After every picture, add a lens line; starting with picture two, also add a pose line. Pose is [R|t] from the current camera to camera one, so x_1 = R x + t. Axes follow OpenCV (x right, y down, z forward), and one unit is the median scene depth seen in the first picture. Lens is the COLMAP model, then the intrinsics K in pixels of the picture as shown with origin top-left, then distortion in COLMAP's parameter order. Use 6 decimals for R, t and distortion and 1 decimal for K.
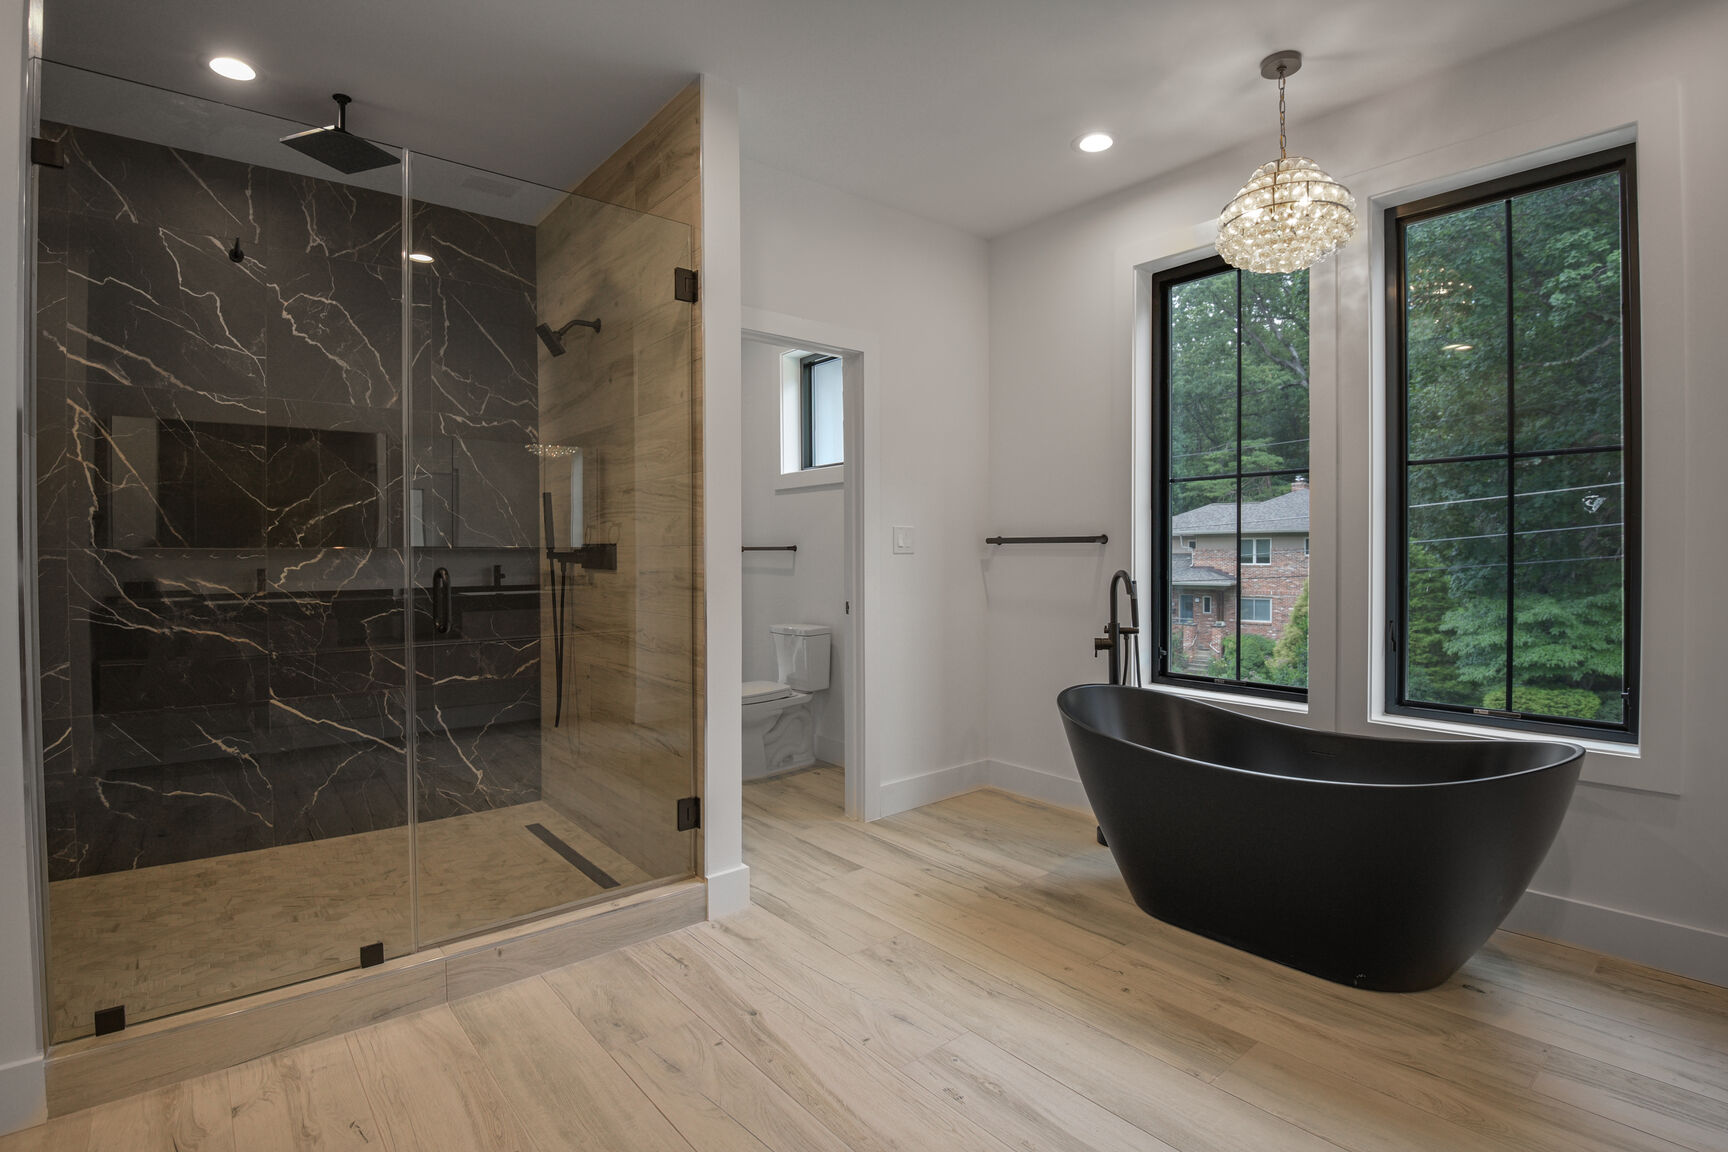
lens RADIAL K [[817.9, 0, 866.7], [0, 817.9, 568.4], [0, 0, 1]] dist [-0.031947, -0.001458]
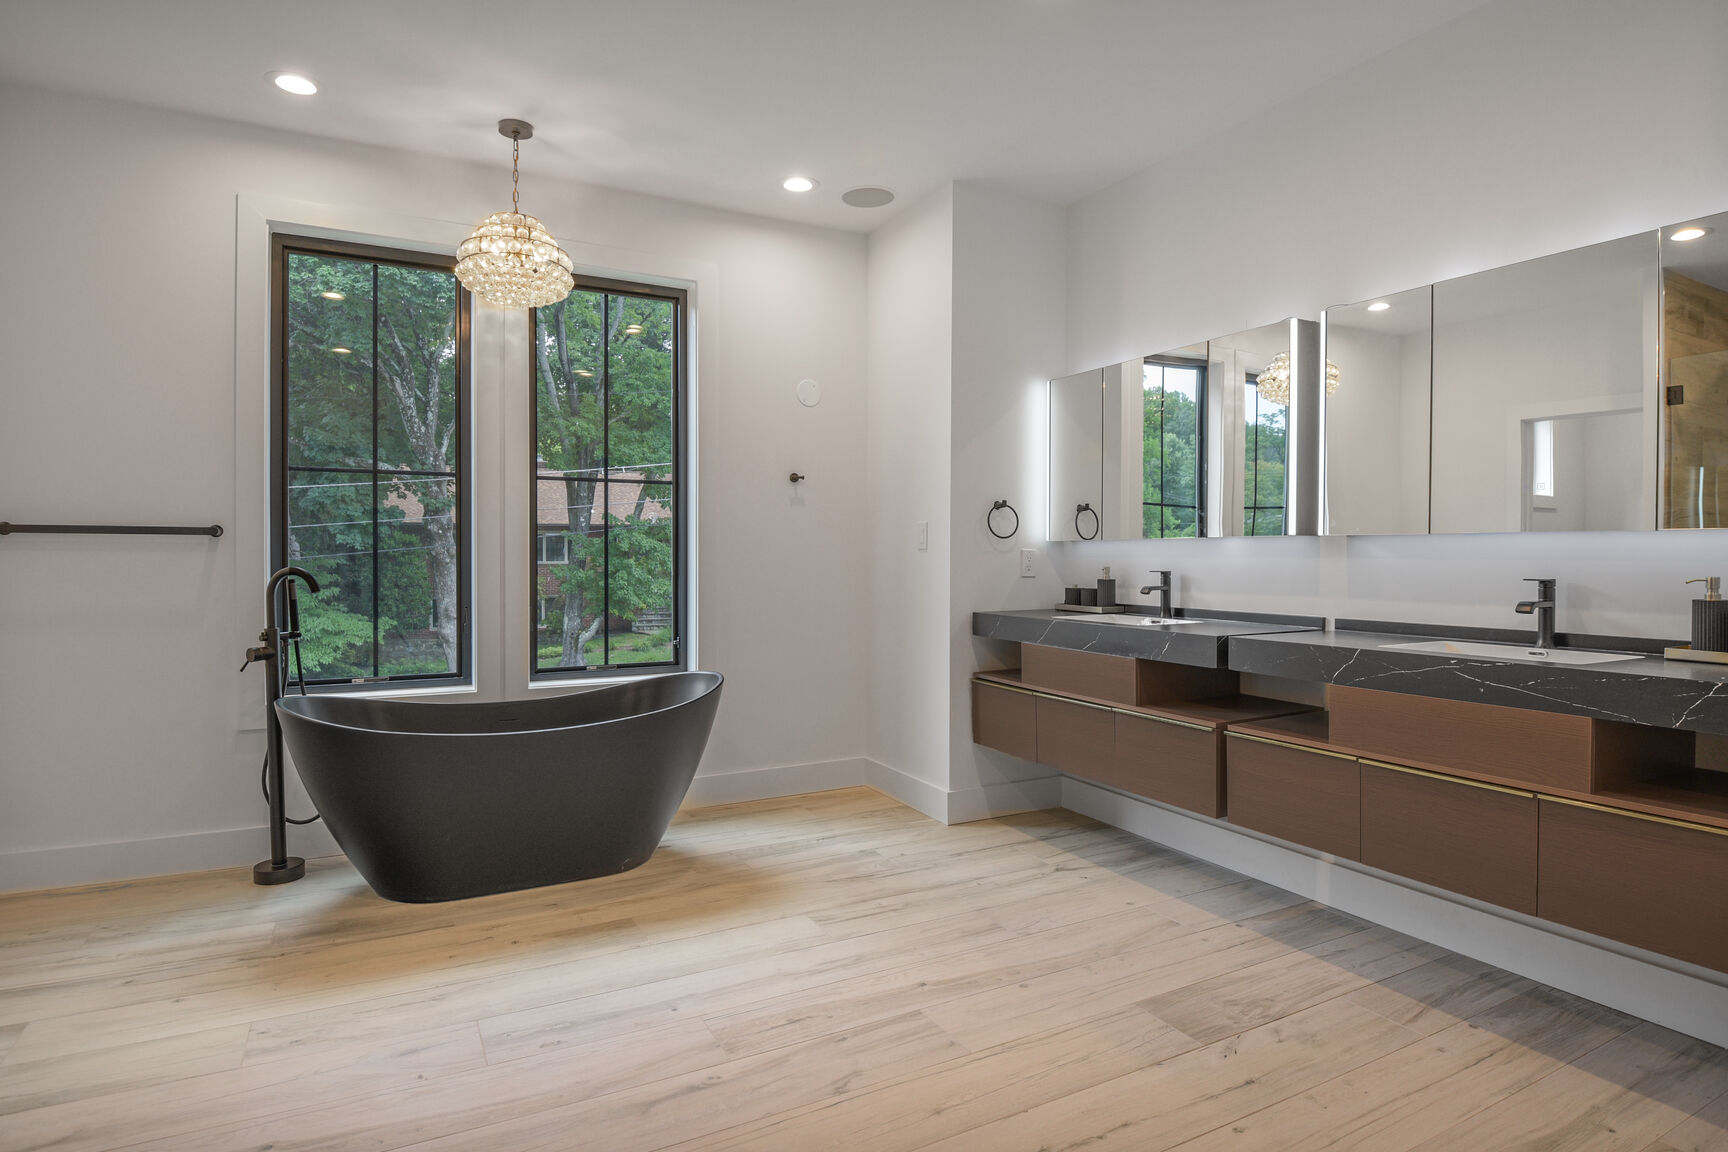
lens RADIAL K [[949.0, 0, 867.5], [0, 949.0, 568.5], [0, 0, 1]] dist [-0.003982, -0.001324]
pose [[0.222382, -0.014424, 0.974853, -0.693941], [0.012868, 0.999847, 0.011858, -0.001290], [-0.974875, 0.009907, 0.222534, 0.193163]]
